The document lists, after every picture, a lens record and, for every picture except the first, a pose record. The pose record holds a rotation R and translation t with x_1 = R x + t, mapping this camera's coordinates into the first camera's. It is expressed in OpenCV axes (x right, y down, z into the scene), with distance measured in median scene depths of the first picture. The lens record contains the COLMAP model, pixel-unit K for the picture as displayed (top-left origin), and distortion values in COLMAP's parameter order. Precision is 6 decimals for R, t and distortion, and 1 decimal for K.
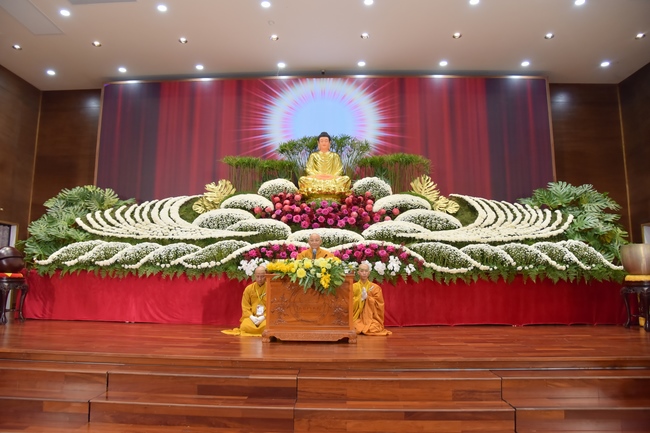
lens RADIAL K [[452.5, 0, 313.7], [0, 452.5, 217.5], [0, 0, 1]] dist [-0.114598, 0.078068]
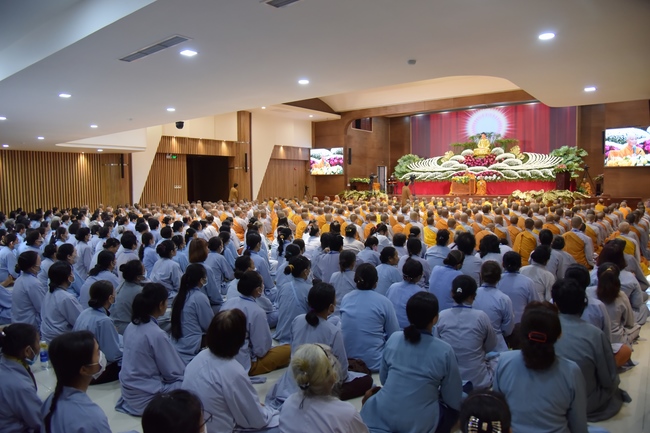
lens RADIAL K [[470.7, 0, 325.0], [0, 470.7, 216.5], [0, 0, 1]] dist [-0.105645, 0.091515]
pose [[0.821090, 0.022111, -0.570370, 1.016723], [0.088407, 0.982265, 0.165346, -0.267662], [0.563910, -0.186189, 0.804574, -2.358552]]
